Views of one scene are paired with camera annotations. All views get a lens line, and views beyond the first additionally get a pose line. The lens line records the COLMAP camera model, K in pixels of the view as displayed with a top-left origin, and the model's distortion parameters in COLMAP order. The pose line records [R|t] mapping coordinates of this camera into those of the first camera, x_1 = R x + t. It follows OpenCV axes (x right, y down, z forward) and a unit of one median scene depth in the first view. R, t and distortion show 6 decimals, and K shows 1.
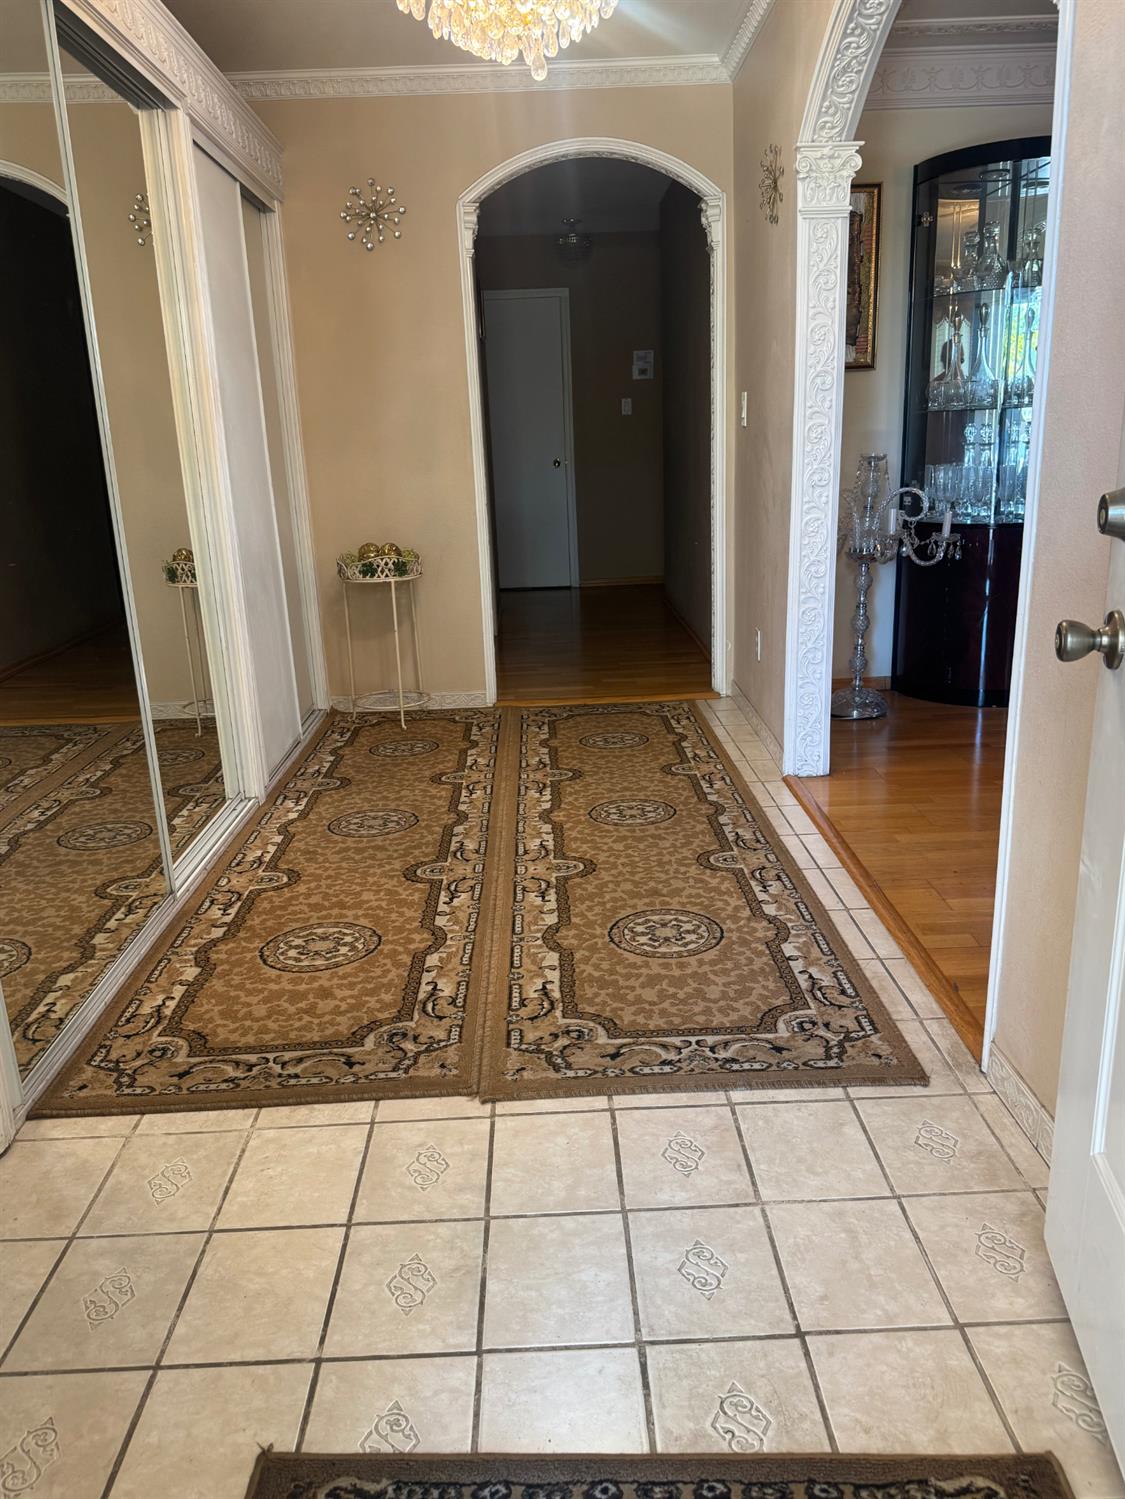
lens RADIAL K [[1122.7, 0, 568.3], [0, 1122.7, 745.9], [0, 0, 1]] dist [0.144502, -0.252758]
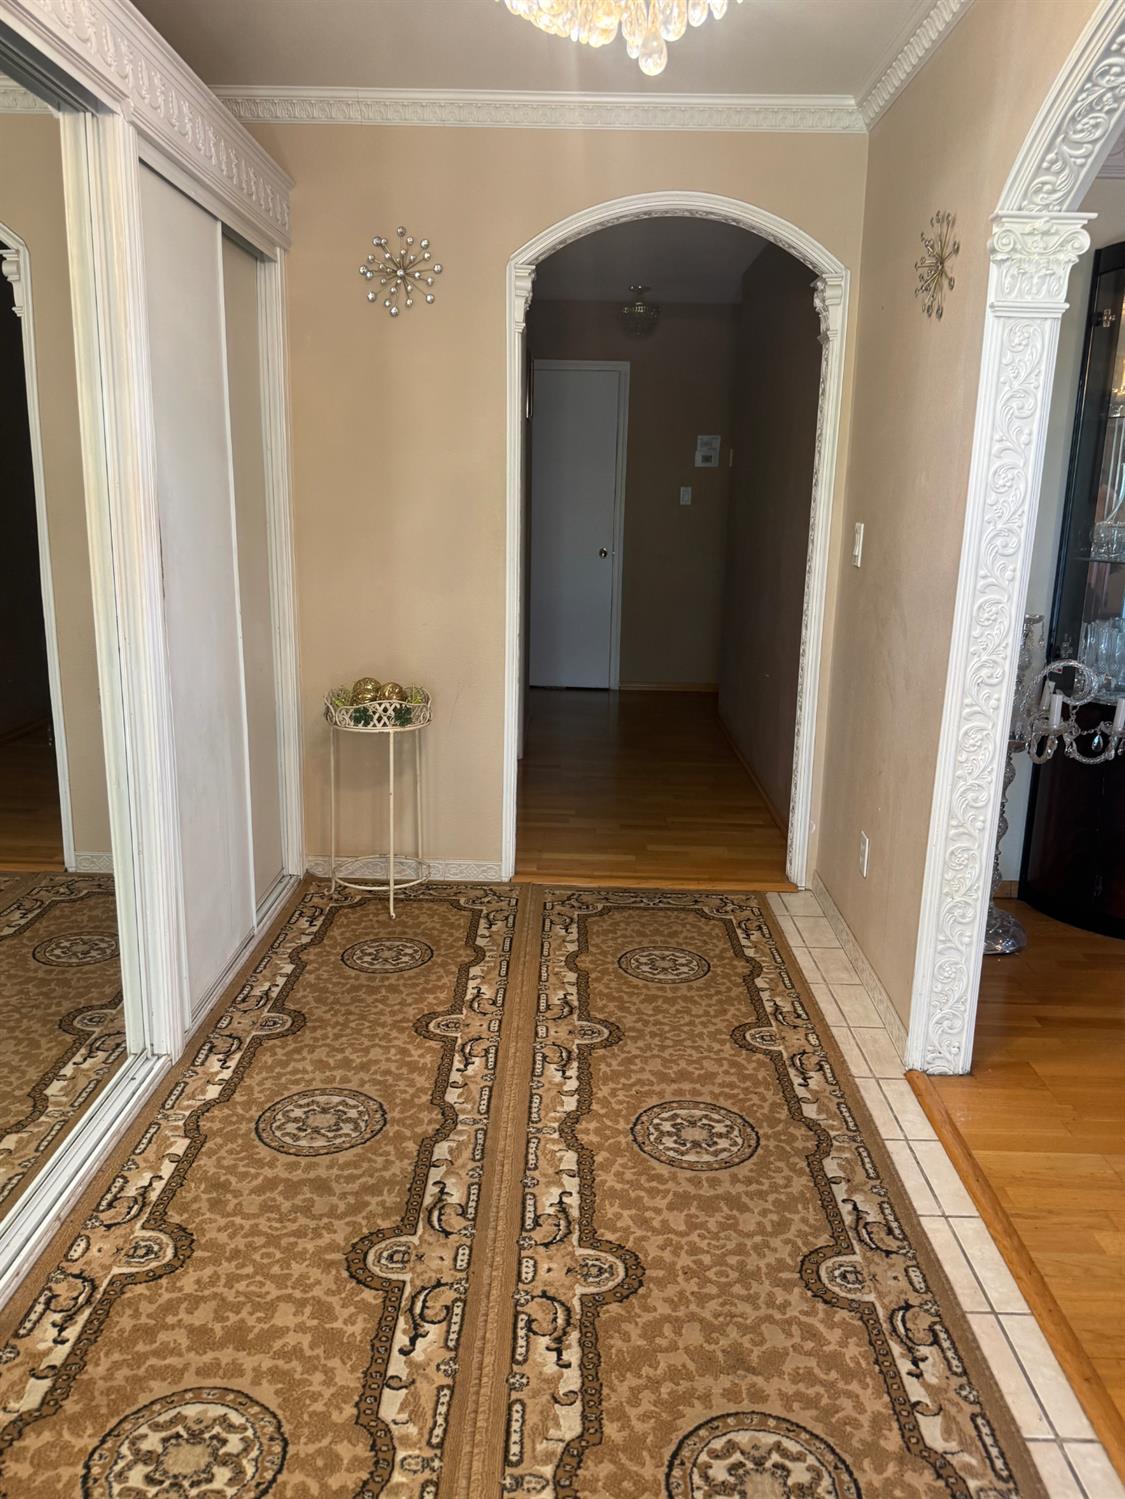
lens RADIAL K [[1122.7, 0, 568.3], [0, 1122.7, 745.9], [0, 0, 1]] dist [0.144502, -0.252758]
pose [[0.997644, 0.065279, -0.021087, -0.018949], [-0.066119, 0.996927, -0.041998, -0.127850], [0.018281, 0.043294, 0.998895, 0.258558]]
